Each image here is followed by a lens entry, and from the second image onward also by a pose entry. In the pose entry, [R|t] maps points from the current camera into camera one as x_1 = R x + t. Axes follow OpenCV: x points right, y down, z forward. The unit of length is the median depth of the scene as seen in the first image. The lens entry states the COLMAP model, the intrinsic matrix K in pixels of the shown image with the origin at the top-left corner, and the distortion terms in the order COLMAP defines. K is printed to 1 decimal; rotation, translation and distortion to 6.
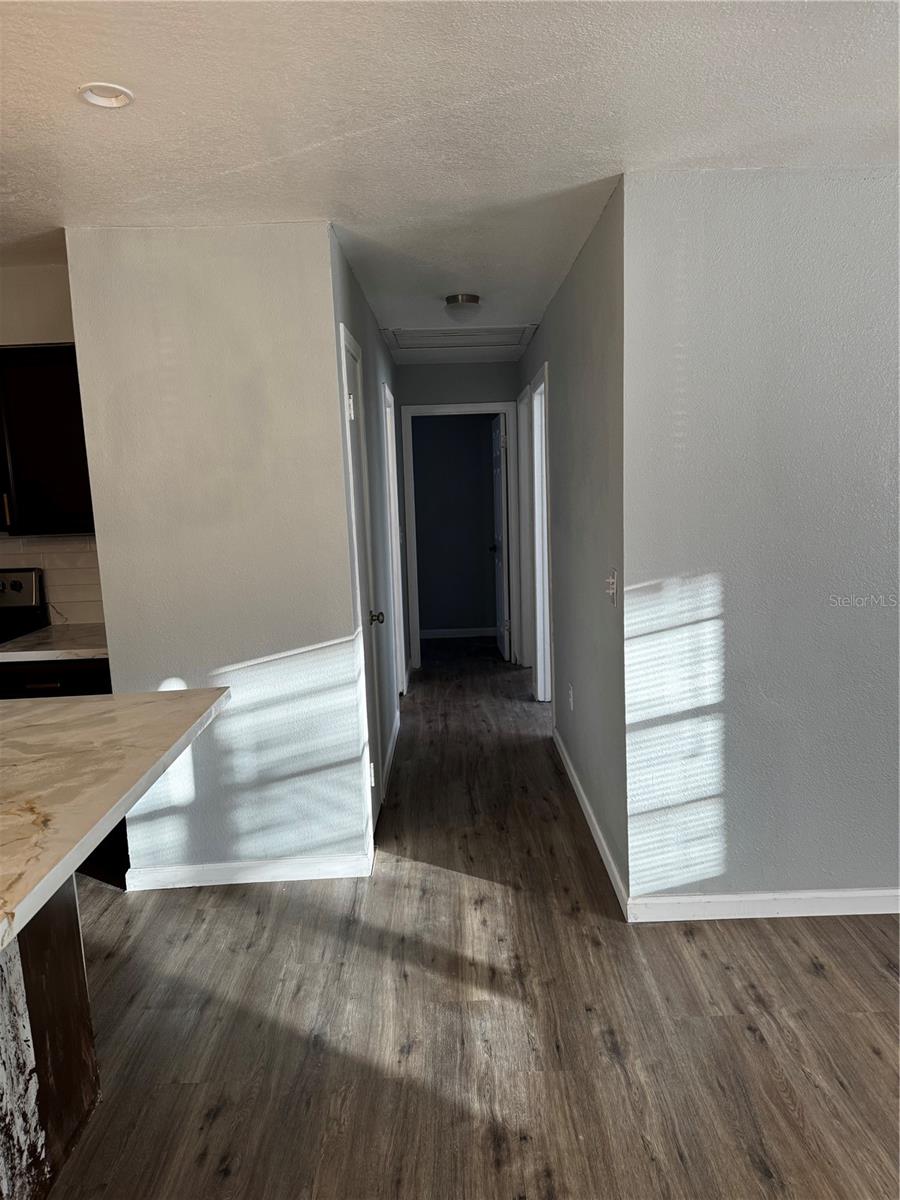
lens RADIAL K [[845.0, 0, 450.6], [0, 845.0, 616.2], [0, 0, 1]] dist [0.076650, -0.058038]
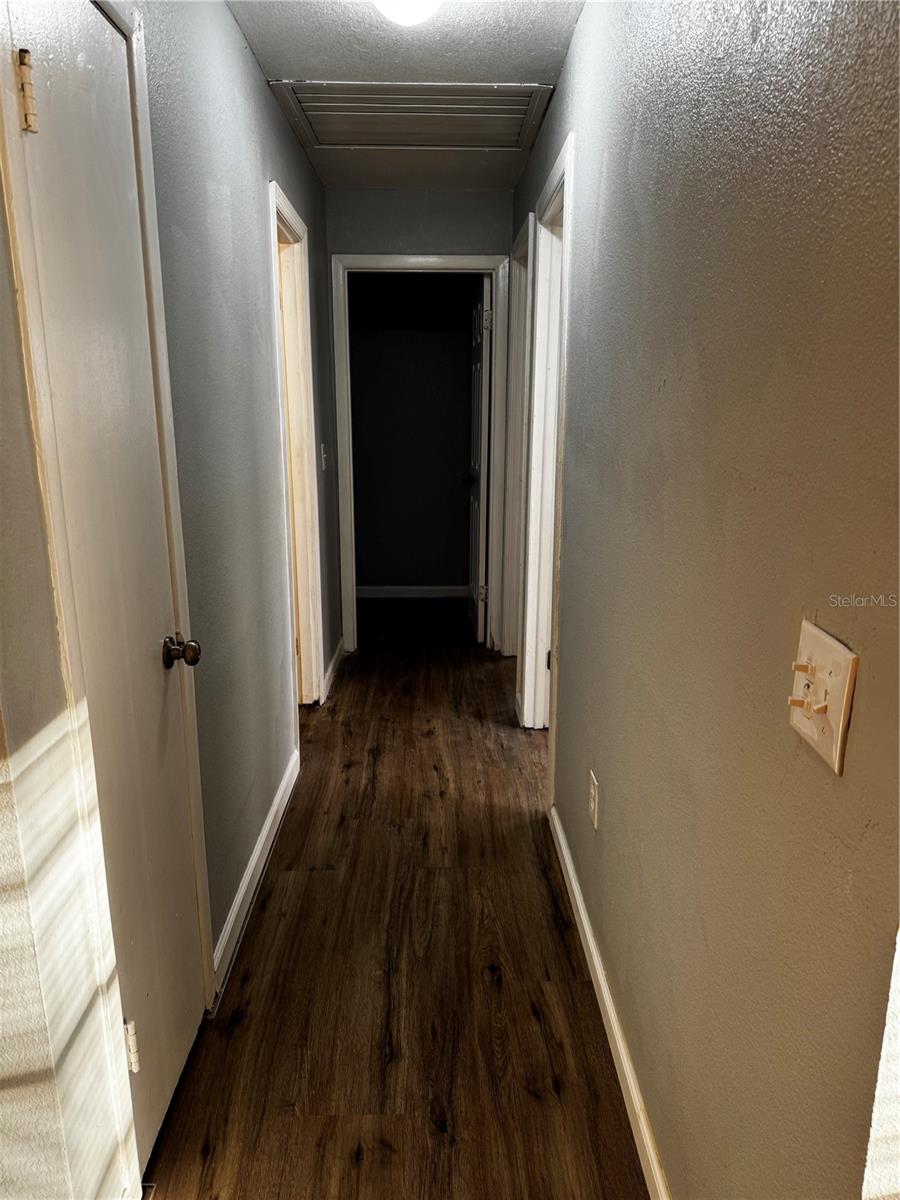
lens RADIAL K [[845.0, 0, 450.6], [0, 845.0, 616.2], [0, 0, 1]] dist [0.076650, -0.058038]
pose [[0.999050, 0.035351, 0.025495, 0.030036], [-0.037632, 0.994732, 0.095347, -0.046932], [-0.021990, -0.096216, 0.995118, 0.389732]]
